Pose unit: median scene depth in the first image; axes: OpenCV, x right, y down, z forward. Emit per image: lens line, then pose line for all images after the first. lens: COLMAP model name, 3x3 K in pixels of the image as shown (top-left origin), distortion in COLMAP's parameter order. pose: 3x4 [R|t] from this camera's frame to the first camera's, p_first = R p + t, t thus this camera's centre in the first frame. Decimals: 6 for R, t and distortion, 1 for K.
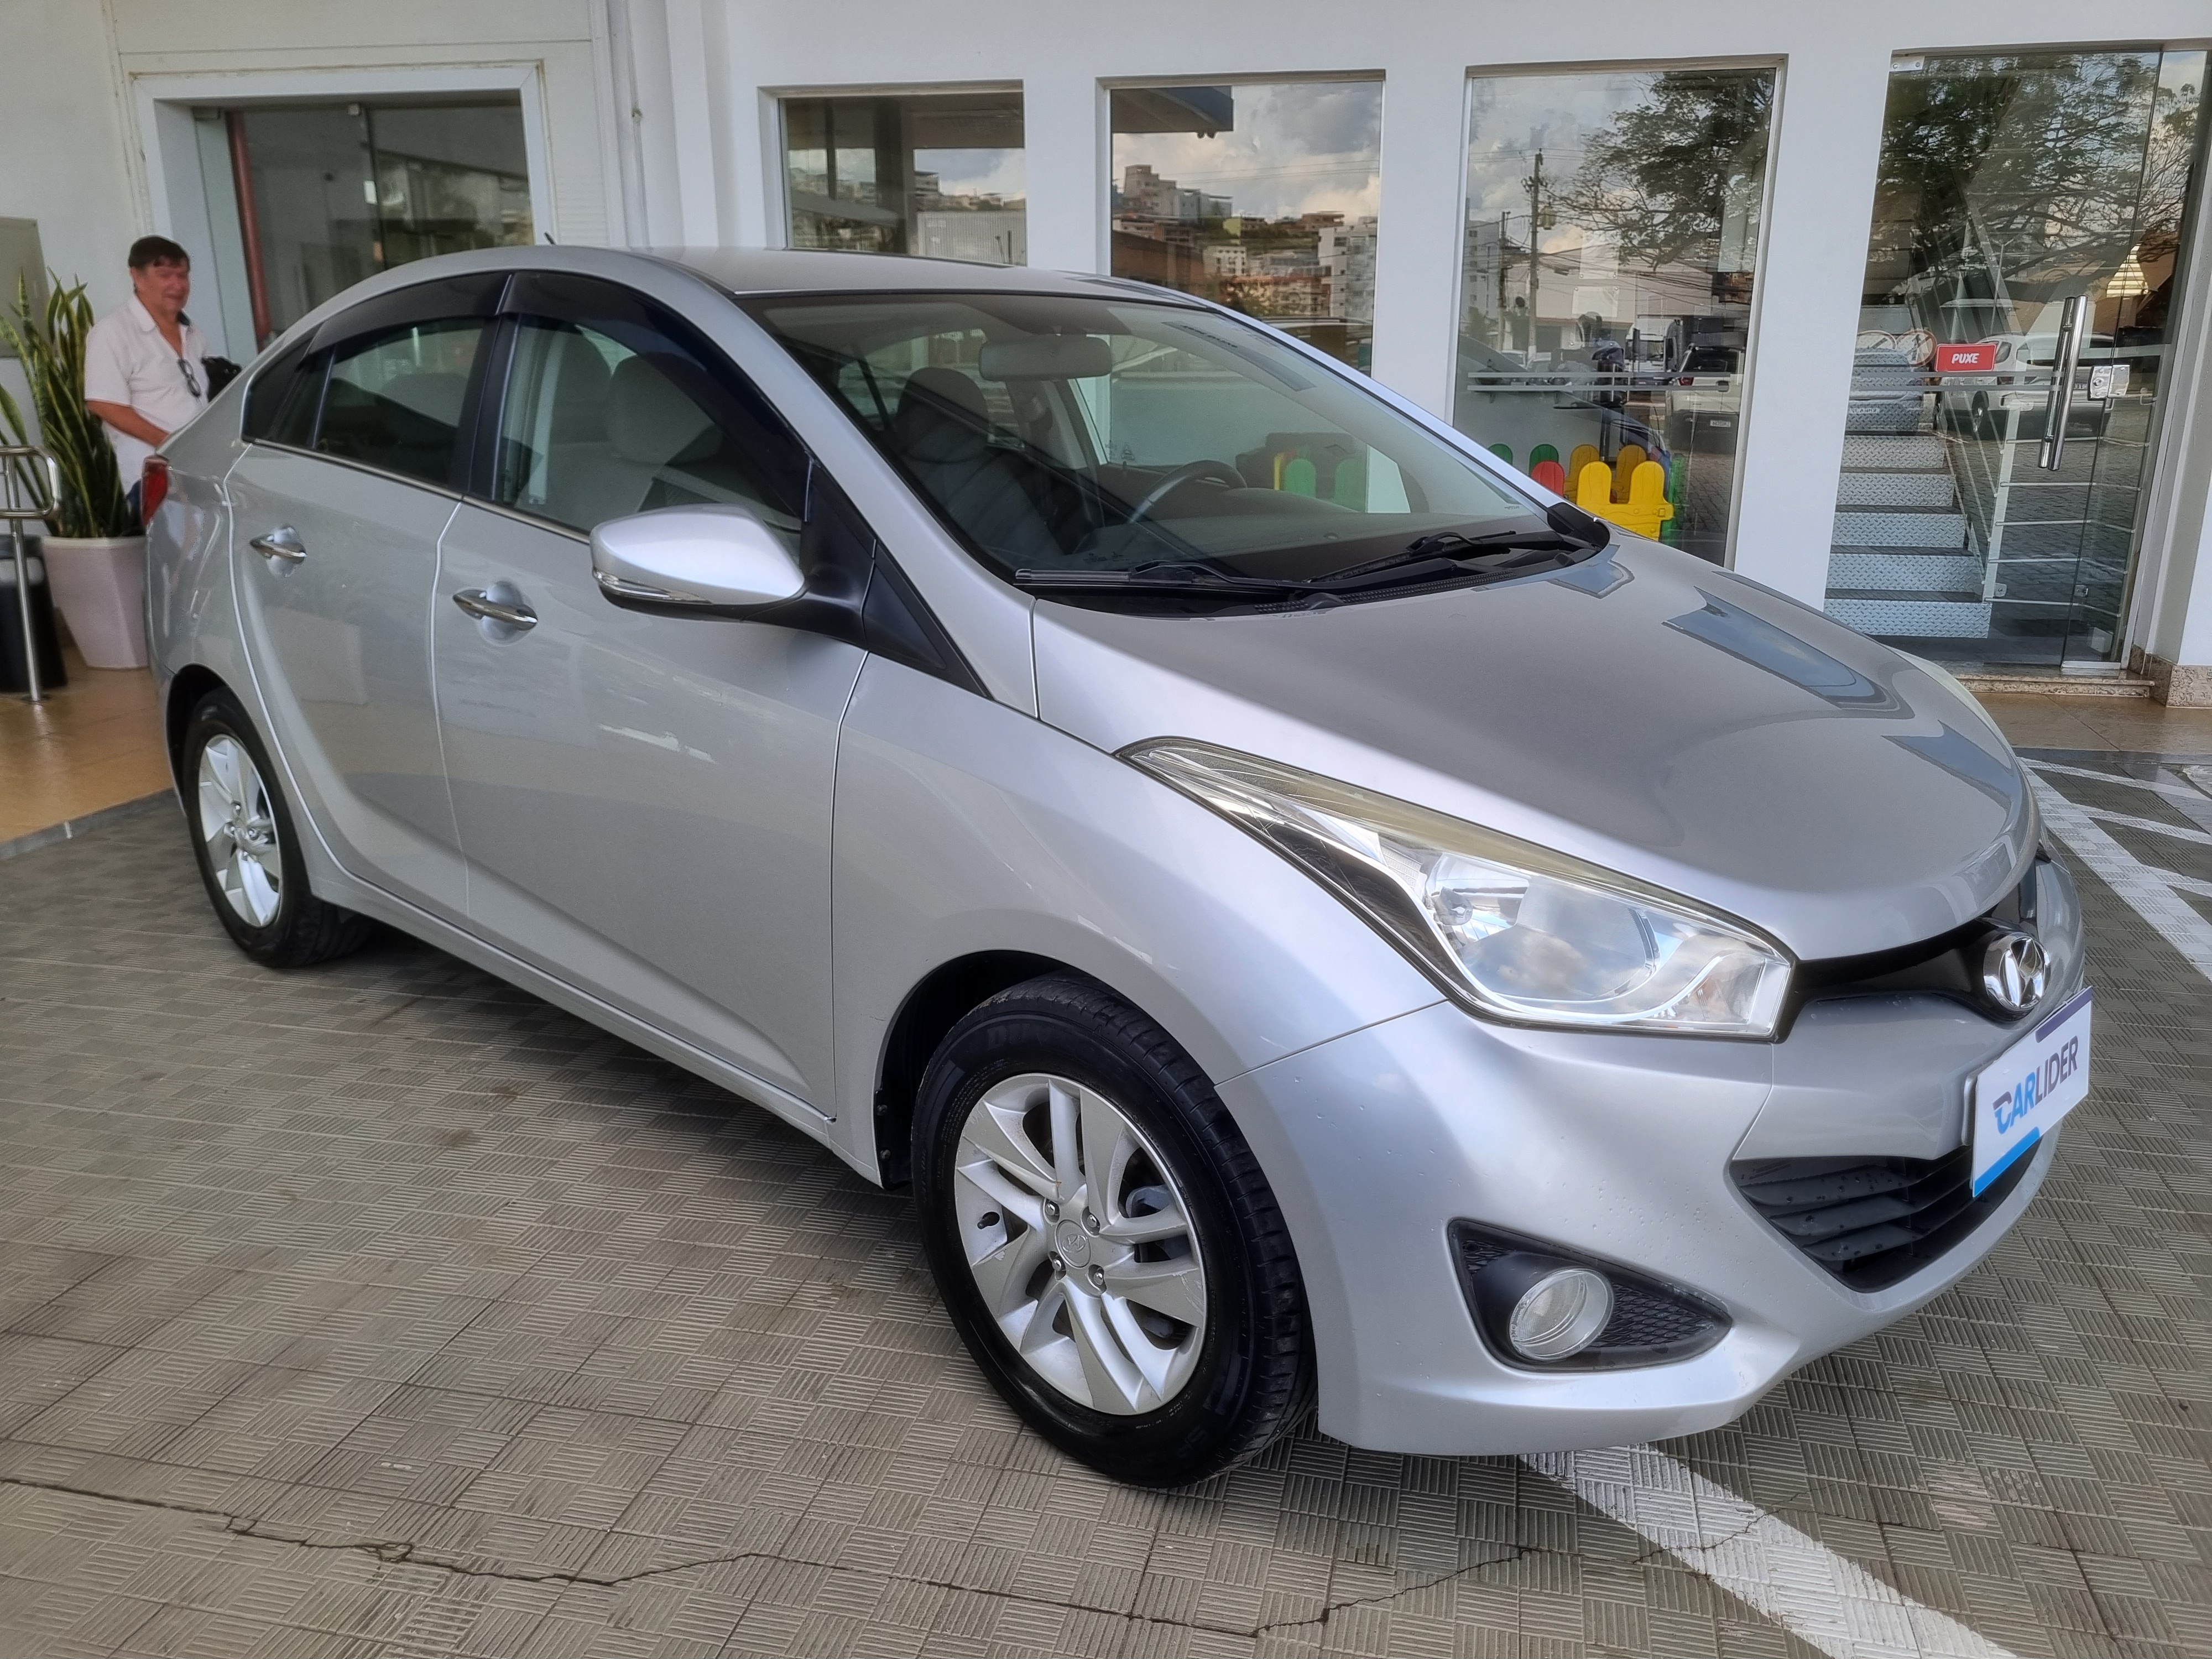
lens RADIAL K [[1703.3, 0, 1106.0], [0, 1703.3, 829.5], [0, 0, 1]] dist [0.004825, -0.000177]
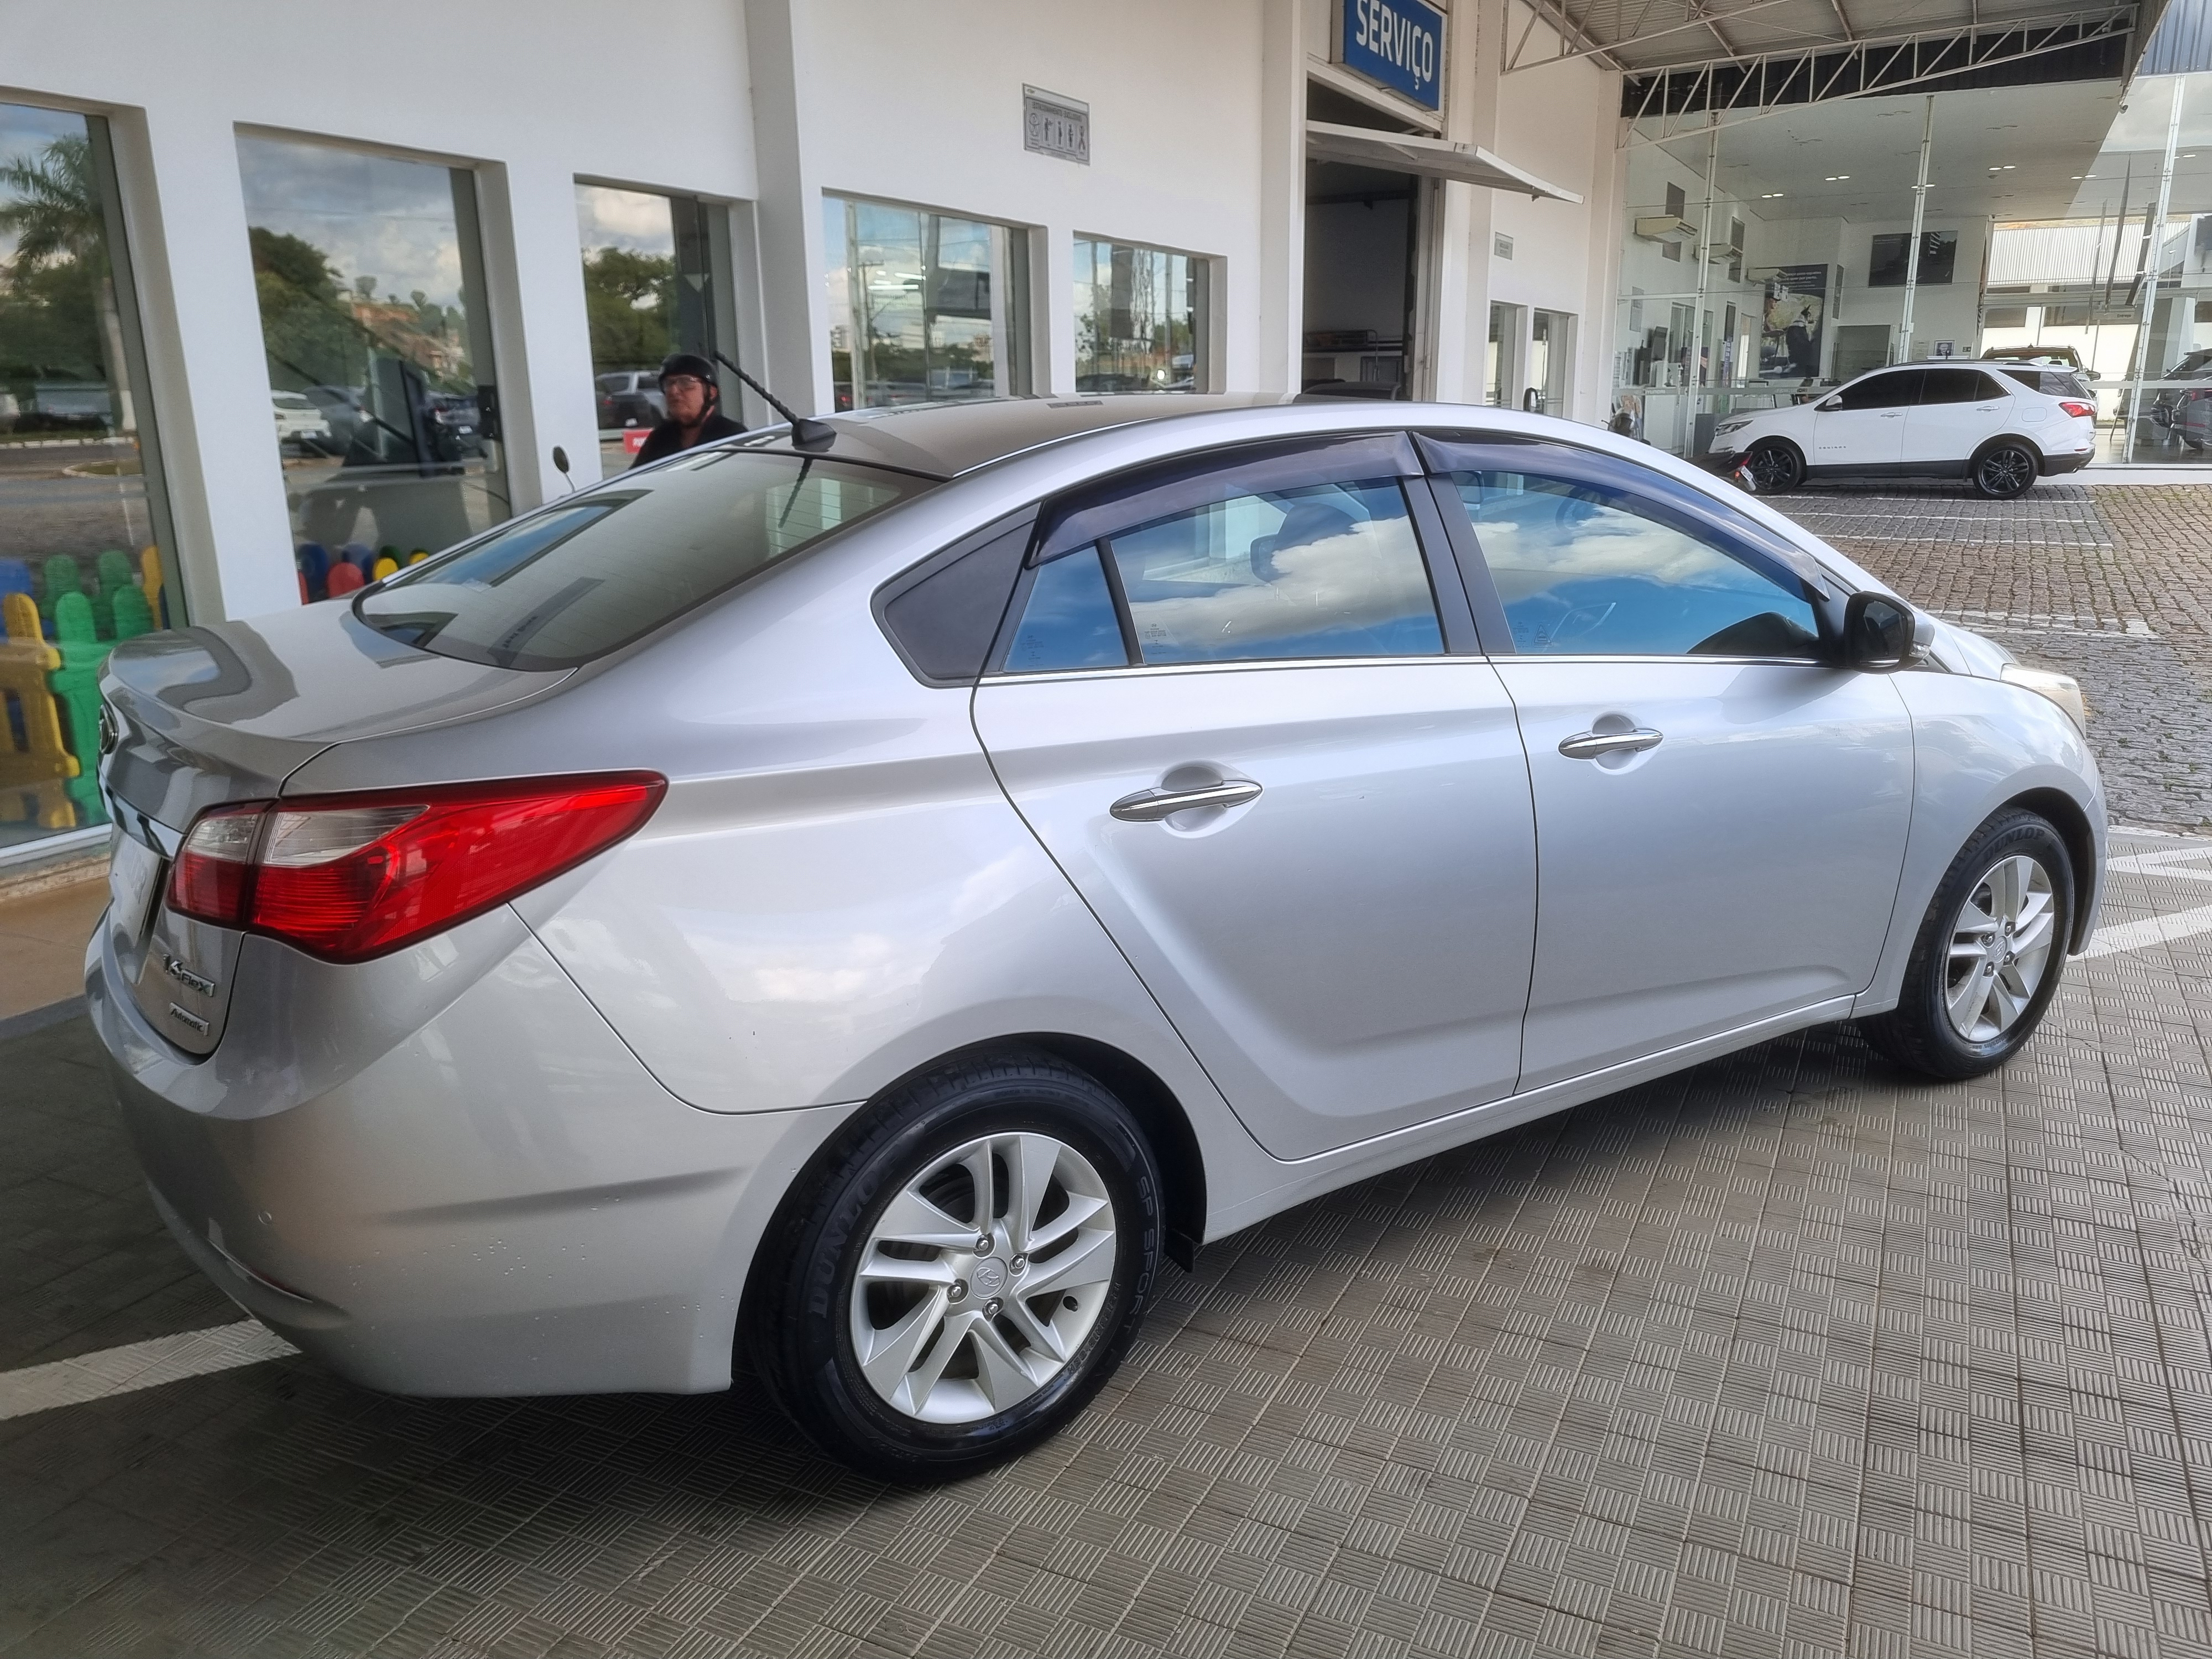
lens RADIAL K [[1703.3, 0, 1106.0], [0, 1703.3, 829.5], [0, 0, 1]] dist [0.004825, -0.000177]
pose [[0.236744, -0.243419, 0.940585, -1.446302], [0.293748, 0.940731, 0.169521, -0.350287], [-0.926102, 0.236162, 0.294216, 0.979466]]
